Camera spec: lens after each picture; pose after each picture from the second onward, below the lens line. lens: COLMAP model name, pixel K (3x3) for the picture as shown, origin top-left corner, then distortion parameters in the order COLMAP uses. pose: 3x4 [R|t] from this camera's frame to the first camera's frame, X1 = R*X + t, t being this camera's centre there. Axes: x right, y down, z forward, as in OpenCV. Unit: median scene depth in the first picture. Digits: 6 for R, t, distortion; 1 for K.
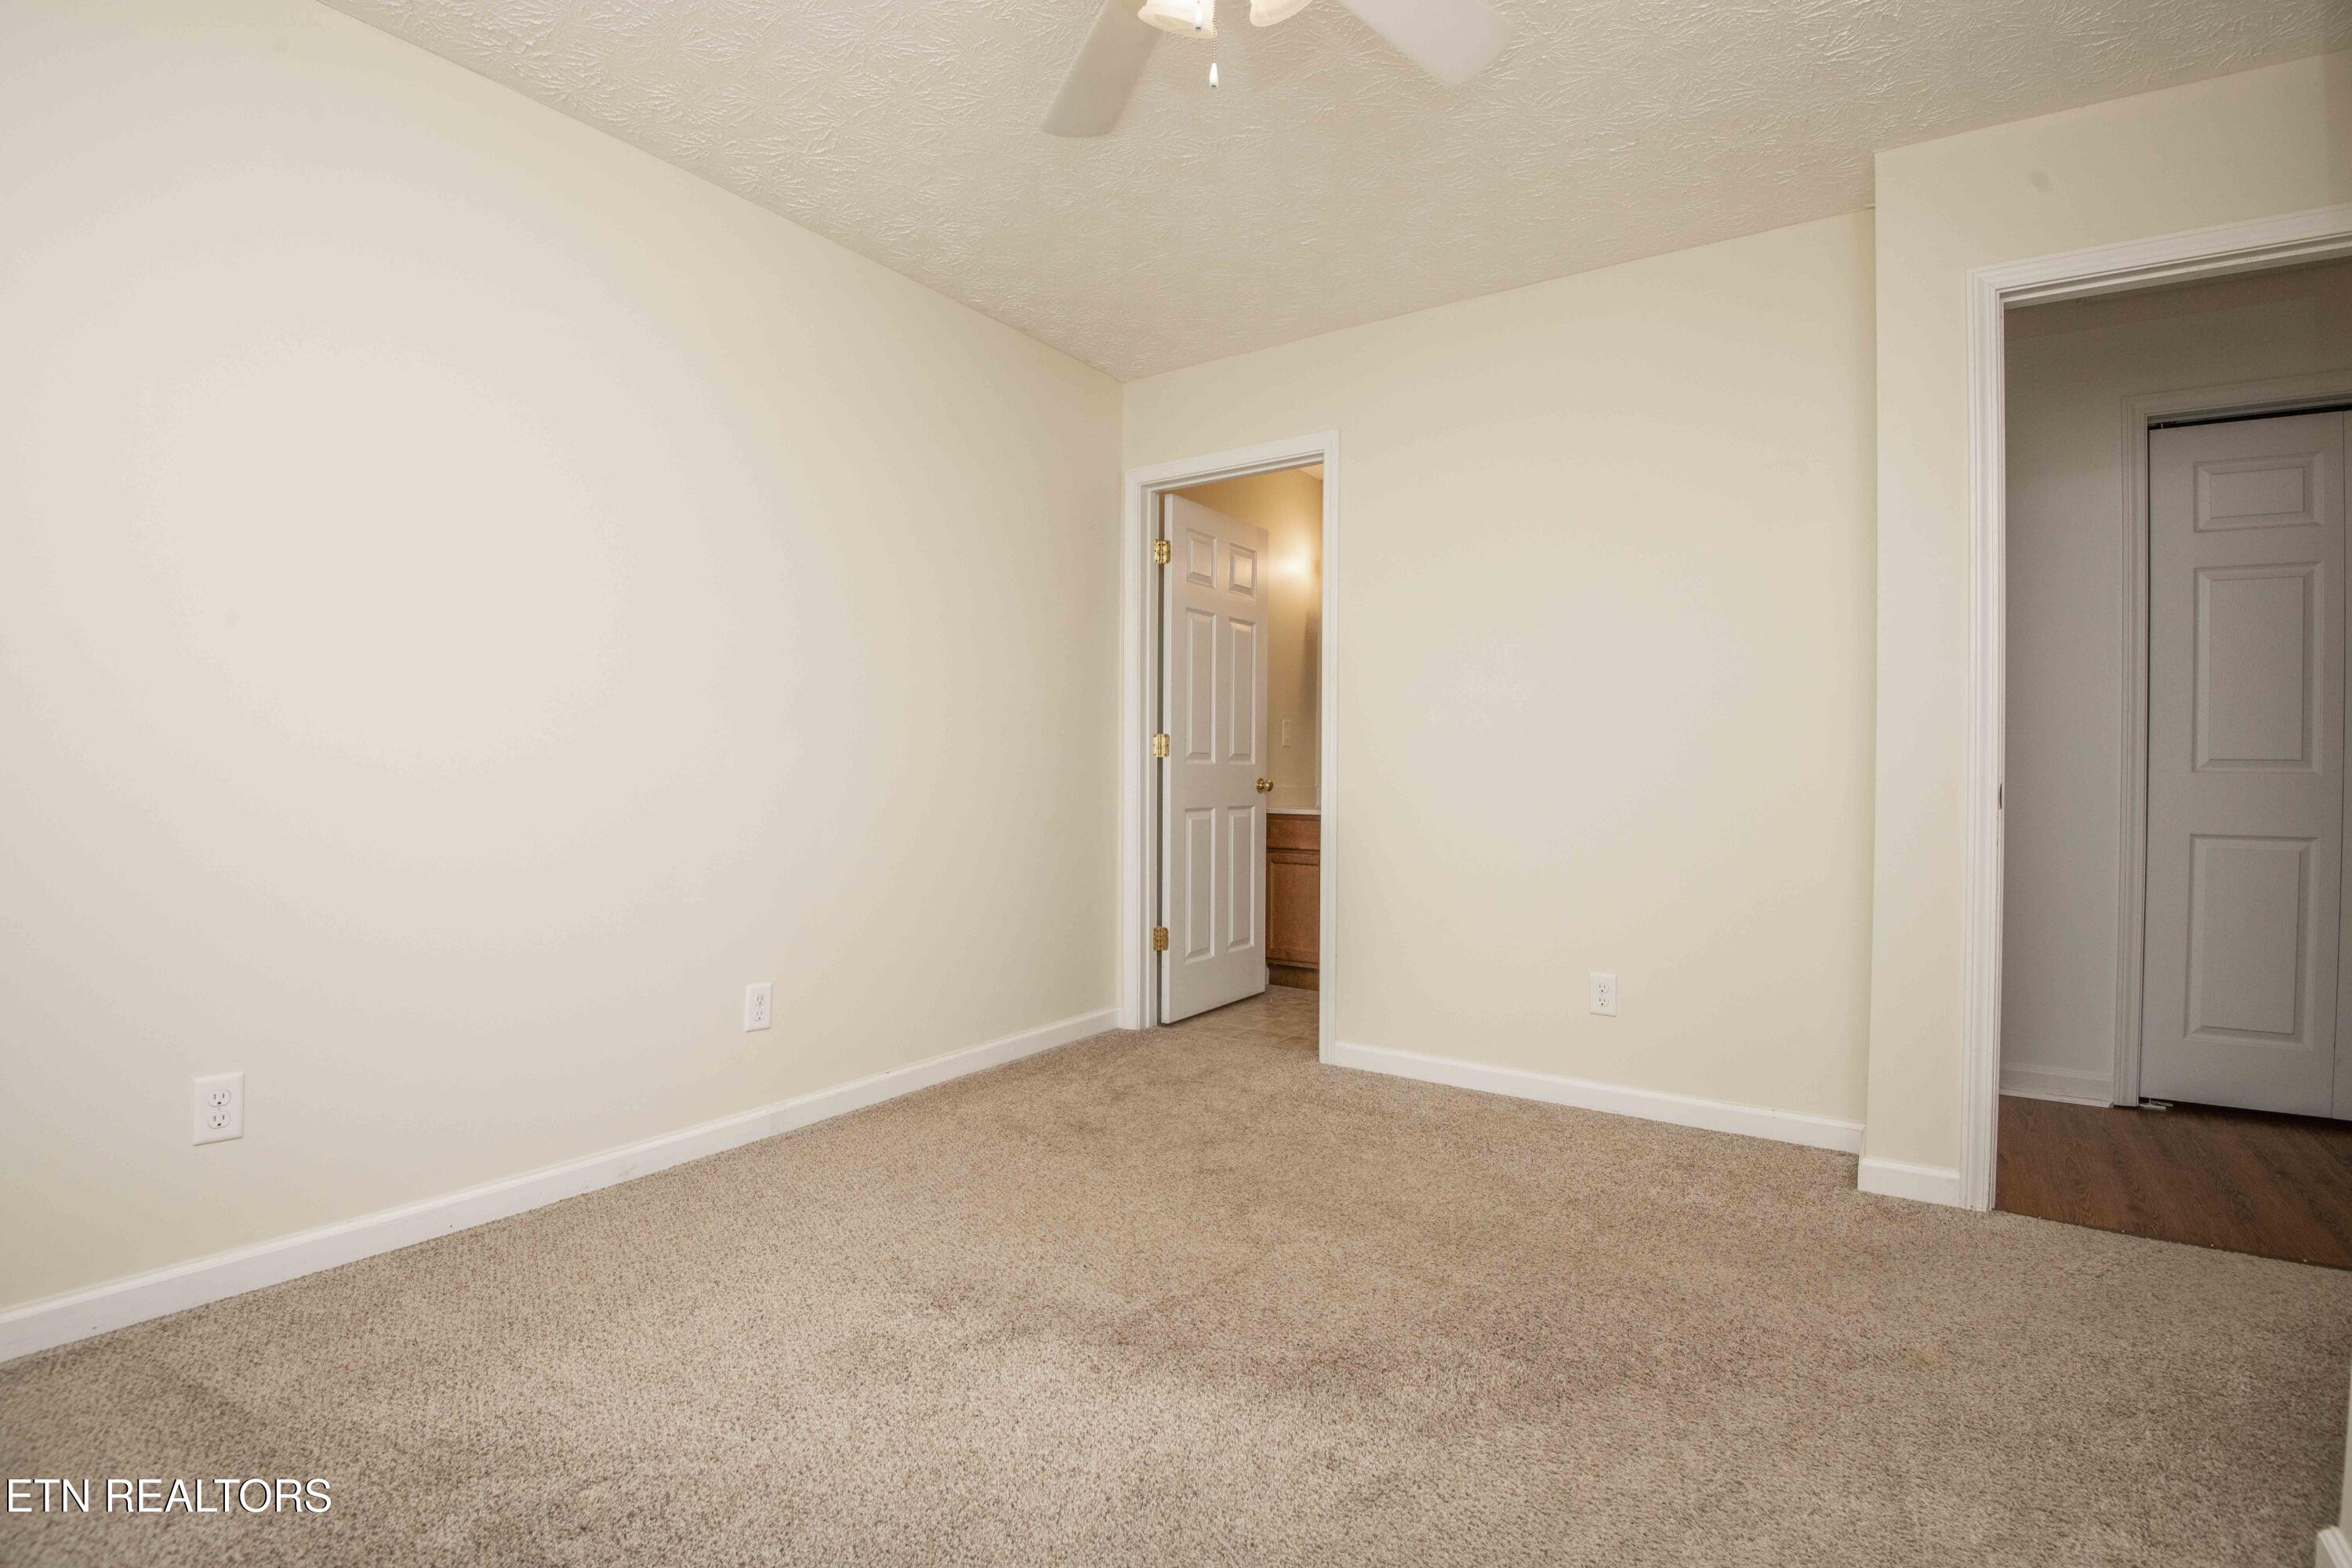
lens RADIAL K [[1097.9, 0, 1188.8], [0, 1097.9, 786.2], [0, 0, 1]] dist [-0.014846, -0.013599]
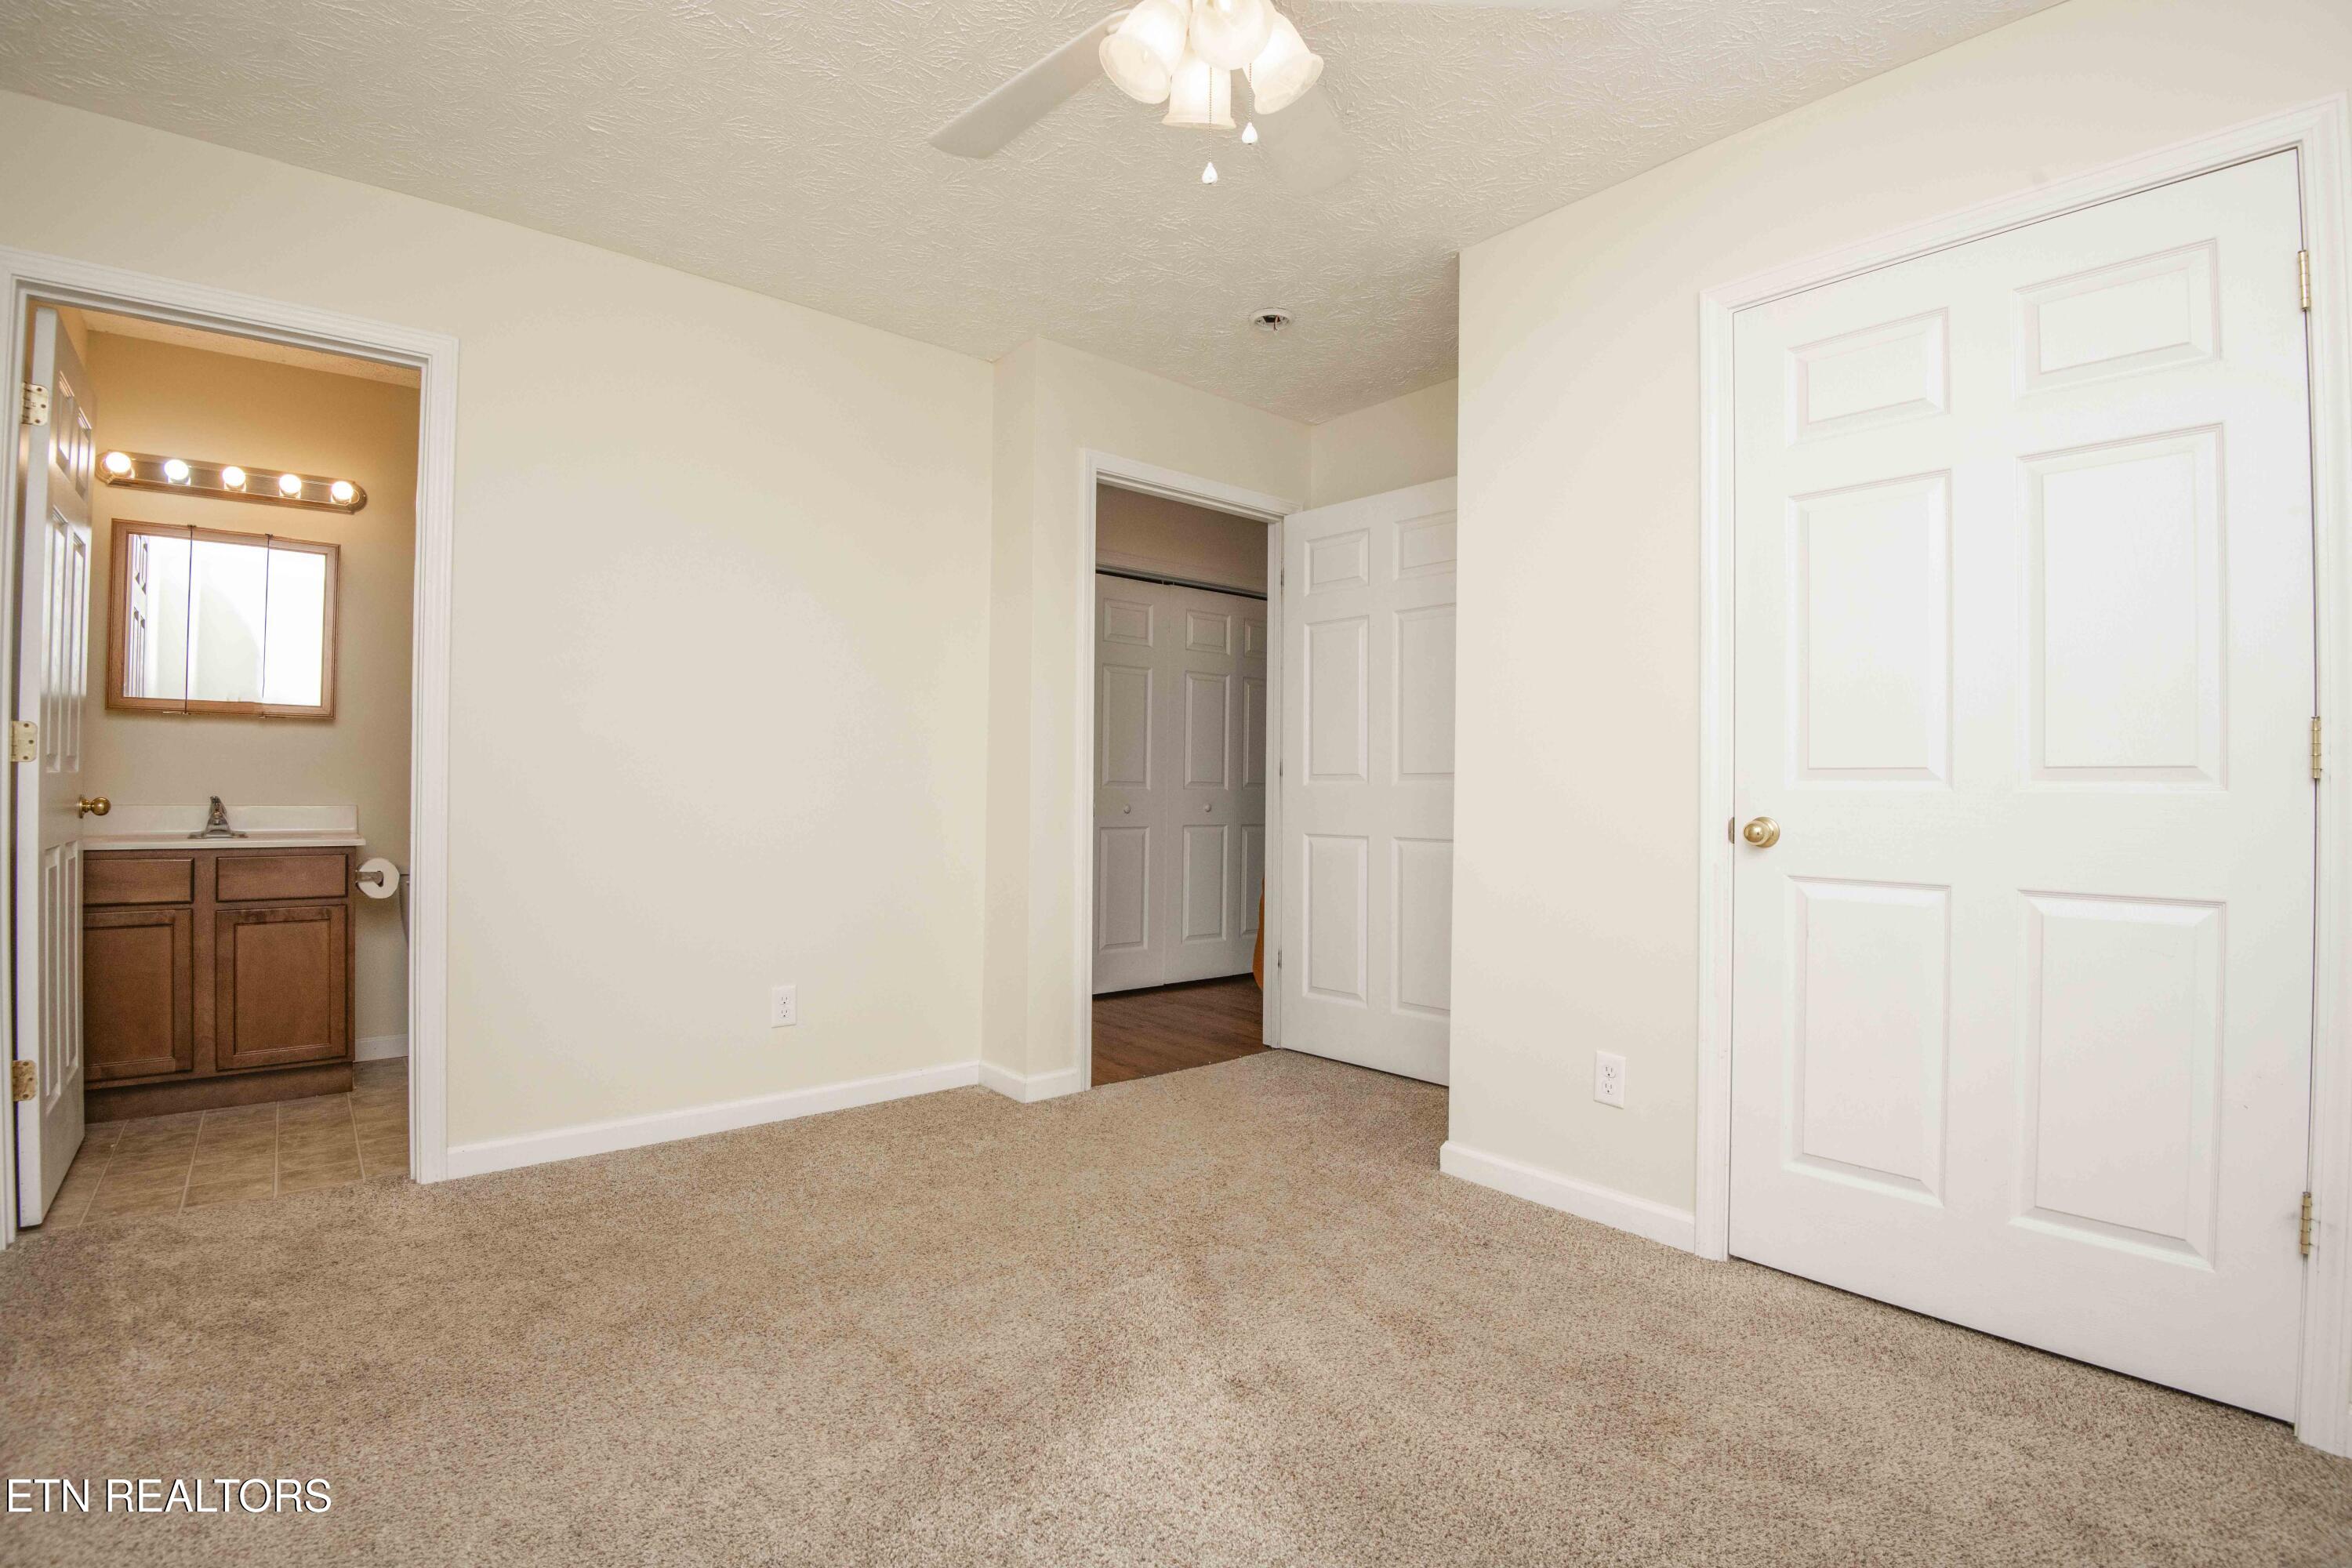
lens RADIAL K [[1097.9, 0, 1188.8], [0, 1097.9, 786.2], [0, 0, 1]] dist [-0.014846, -0.013599]
pose [[0.268507, -0.005284, 0.963263, -0.519532], [0.000557, 0.999986, 0.005330, -0.022442], [-0.963278, -0.000894, 0.268506, 0.362388]]
